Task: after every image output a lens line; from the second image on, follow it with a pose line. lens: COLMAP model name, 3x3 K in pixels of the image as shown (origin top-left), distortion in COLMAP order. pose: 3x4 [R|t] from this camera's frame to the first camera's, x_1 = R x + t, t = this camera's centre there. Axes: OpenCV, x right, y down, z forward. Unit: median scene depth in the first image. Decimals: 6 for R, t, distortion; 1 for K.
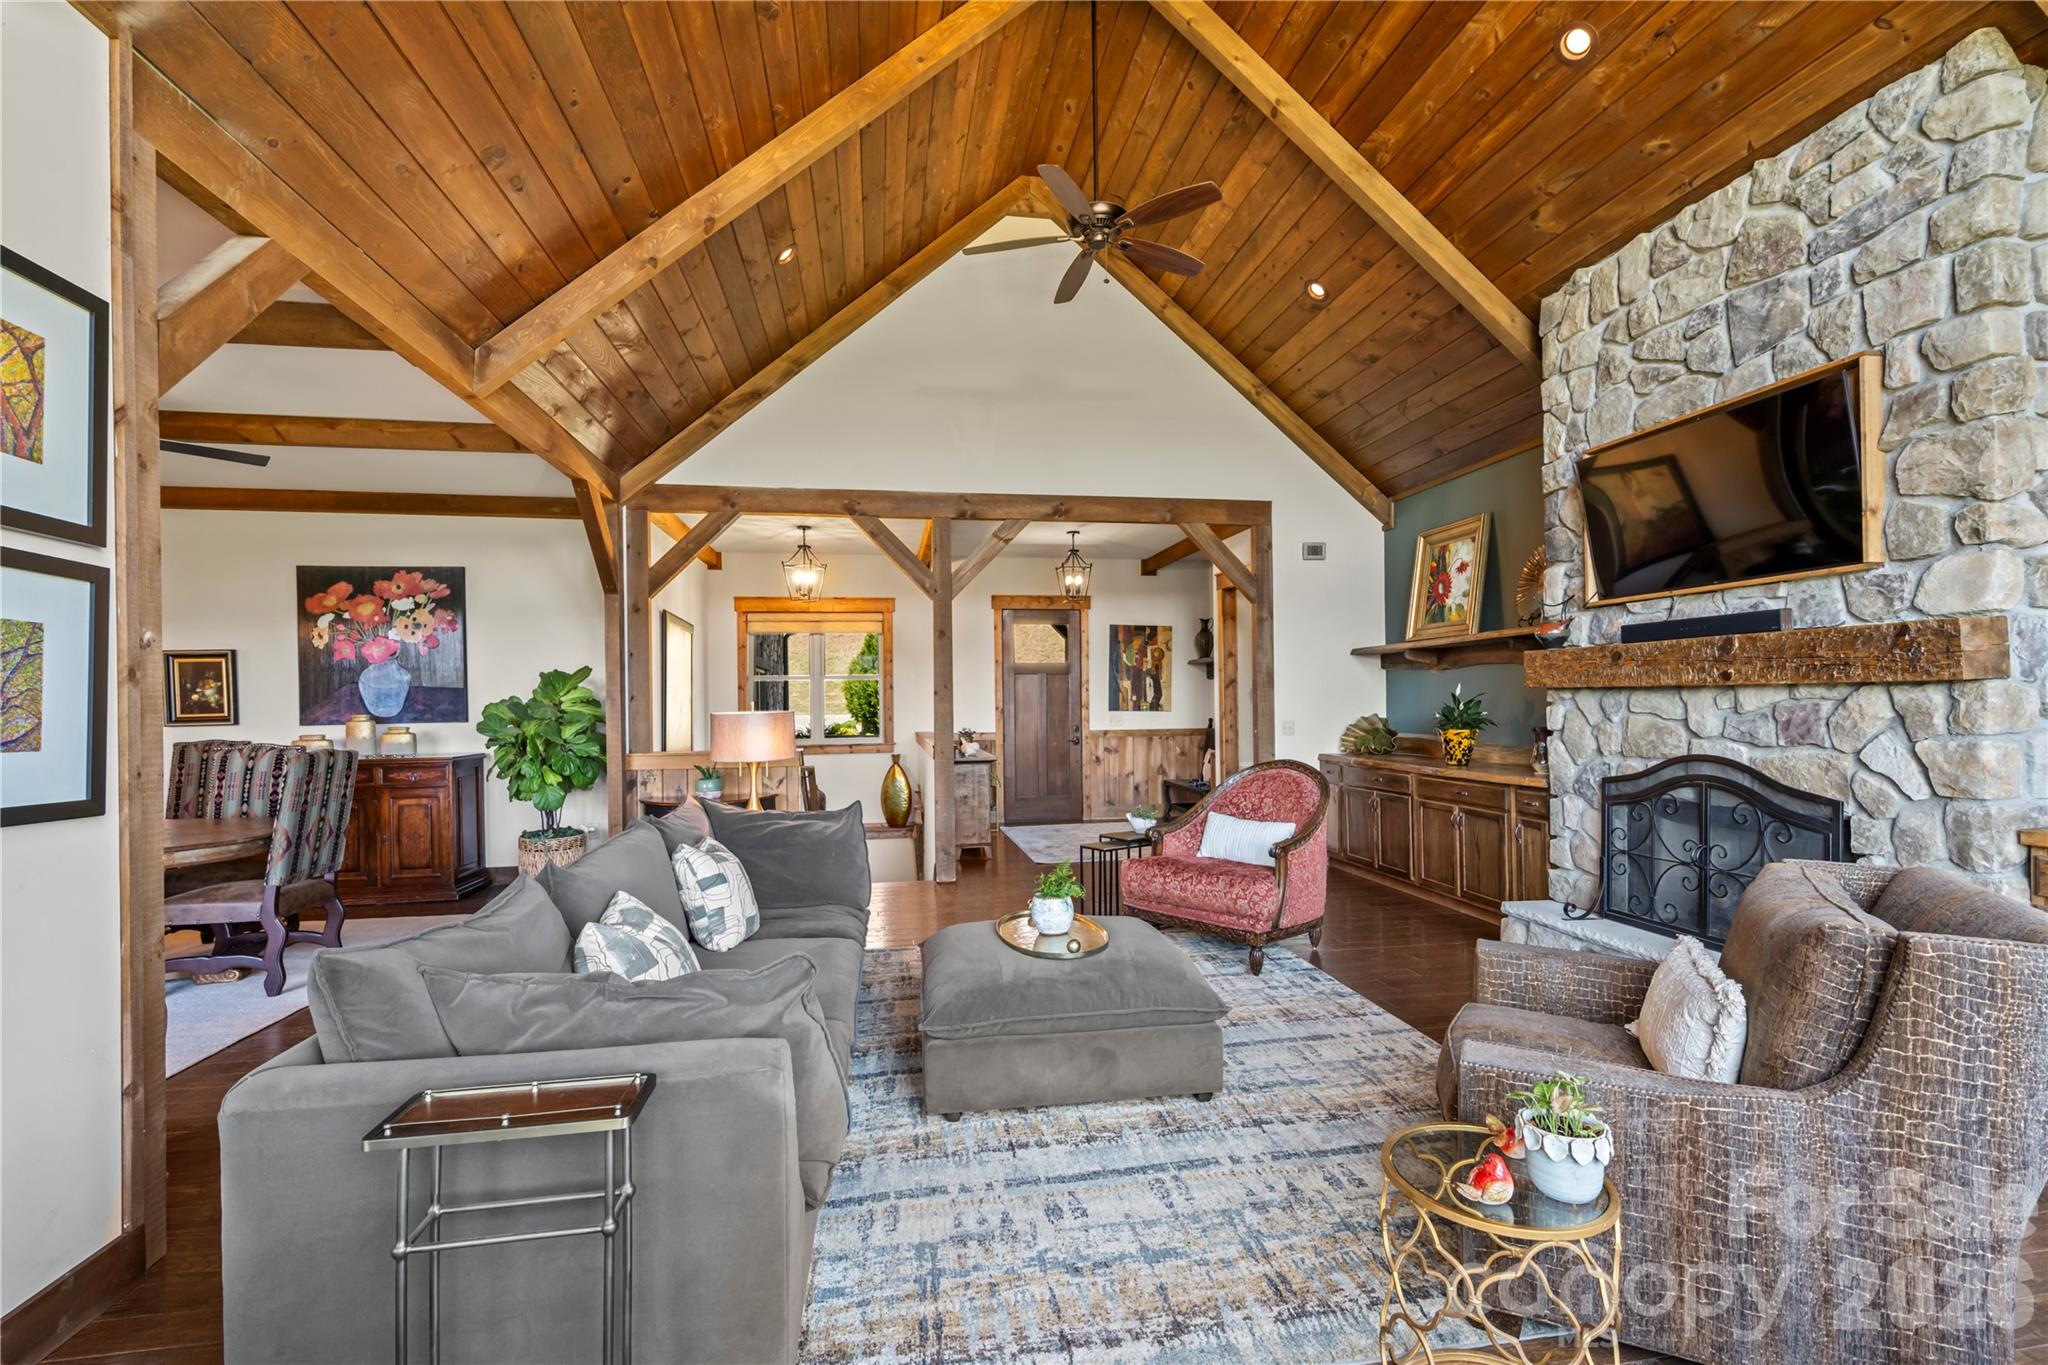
lens RADIAL K [[883.0, 0, 955.1], [0, 883.0, 695.0], [0, 0, 1]] dist [-0.011242, -0.000041]
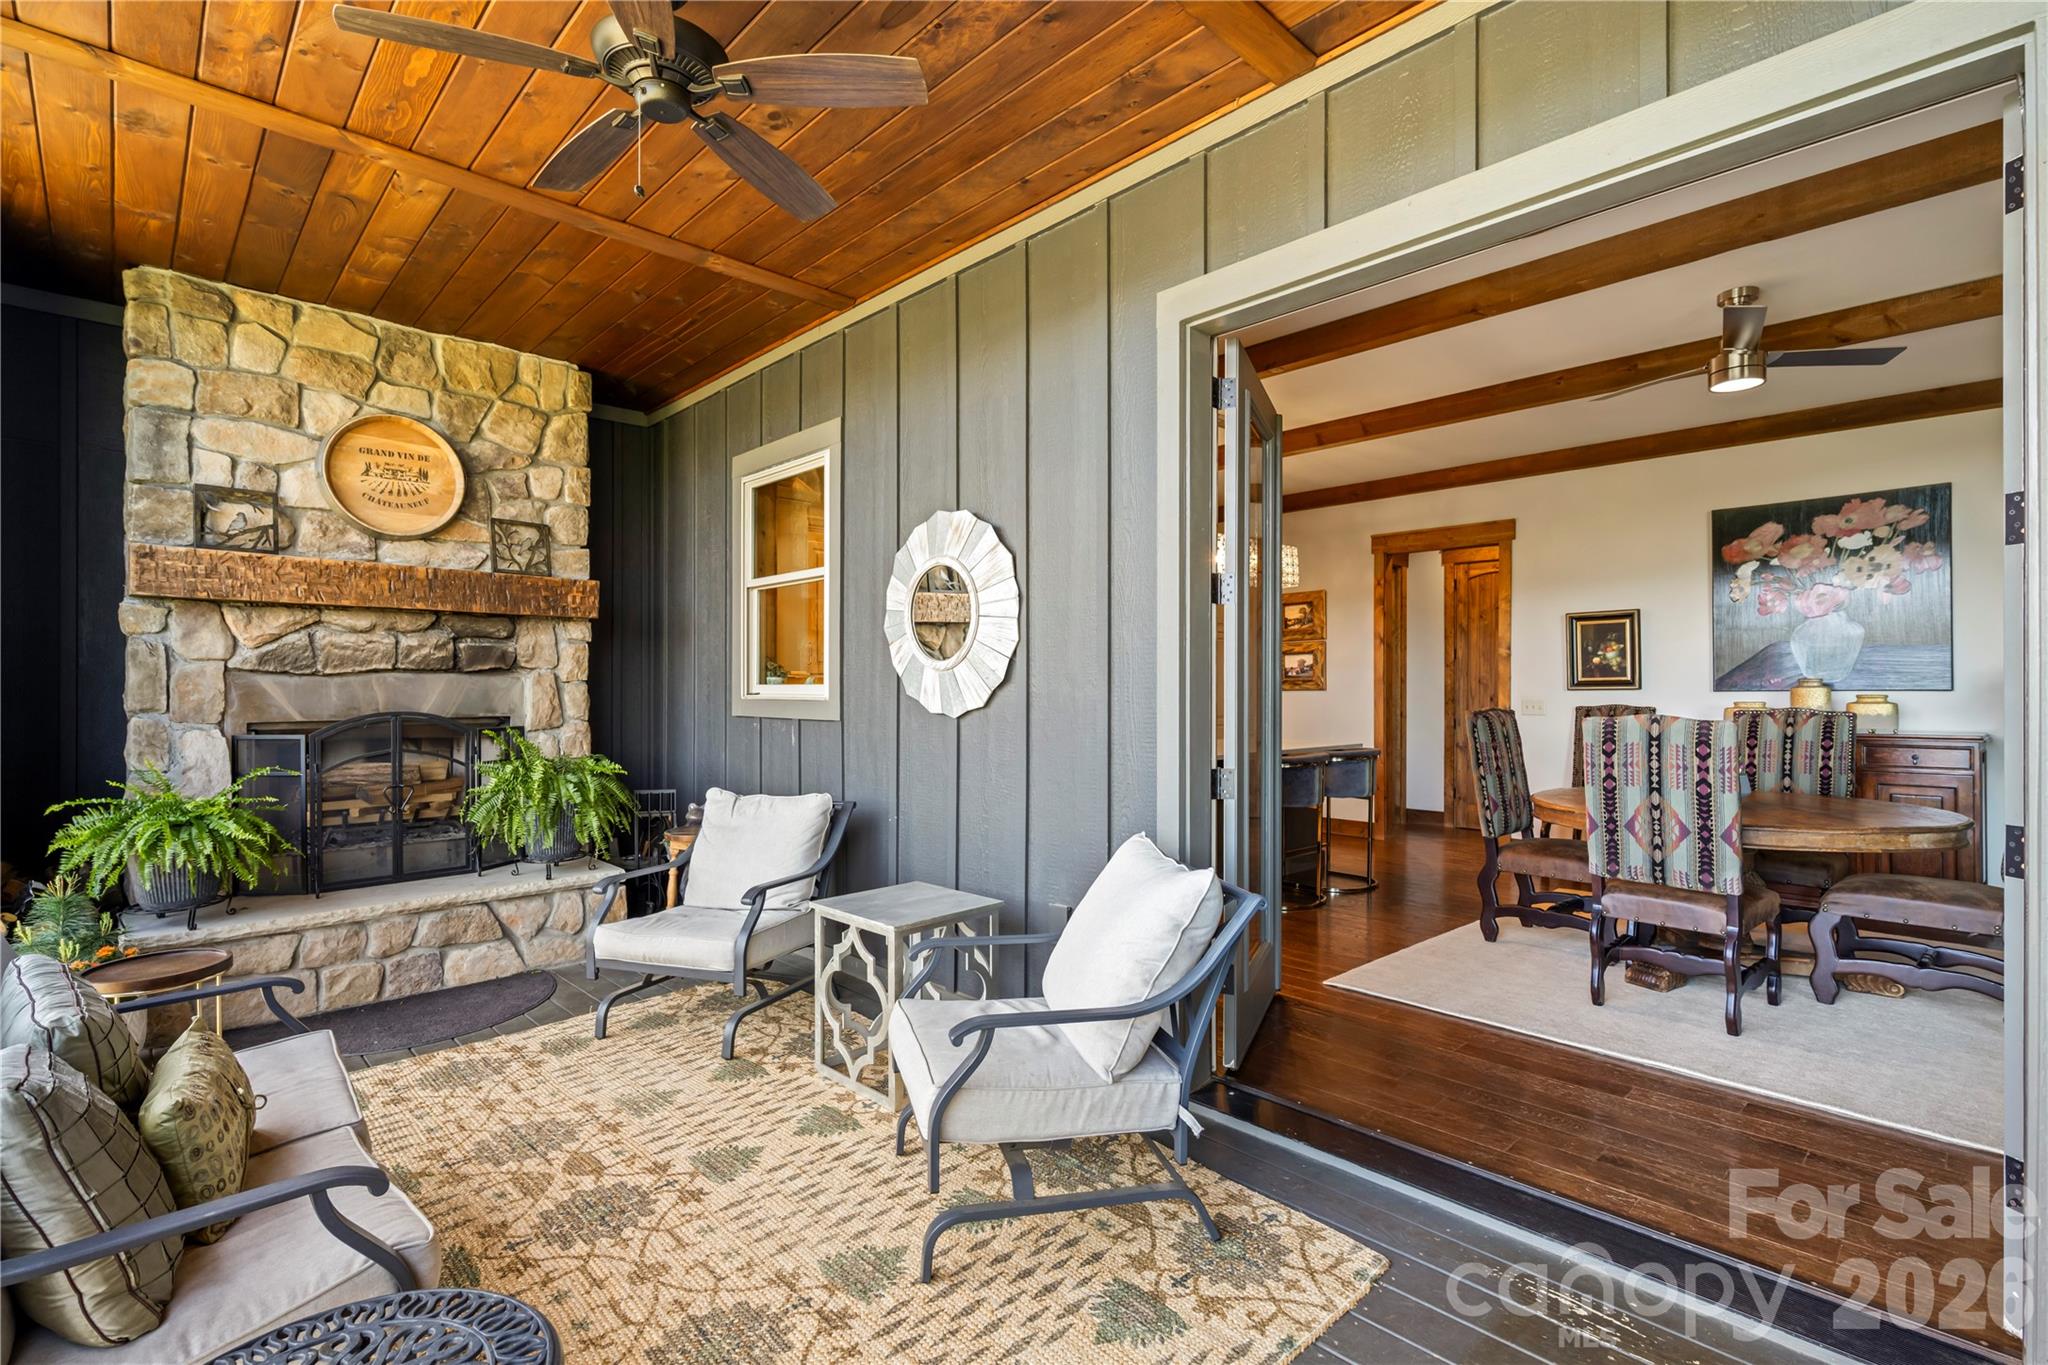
lens RADIAL K [[931.5, 0, 1025.4], [0, 931.5, 690.6], [0, 0, 1]] dist [-0.003438, 0.001067]
pose [[0.576305, 0.014834, -0.817100, -0.391760], [-0.000297, 0.999839, 0.017942, 0.017948], [0.817234, -0.010097, 0.576217, -0.106860]]
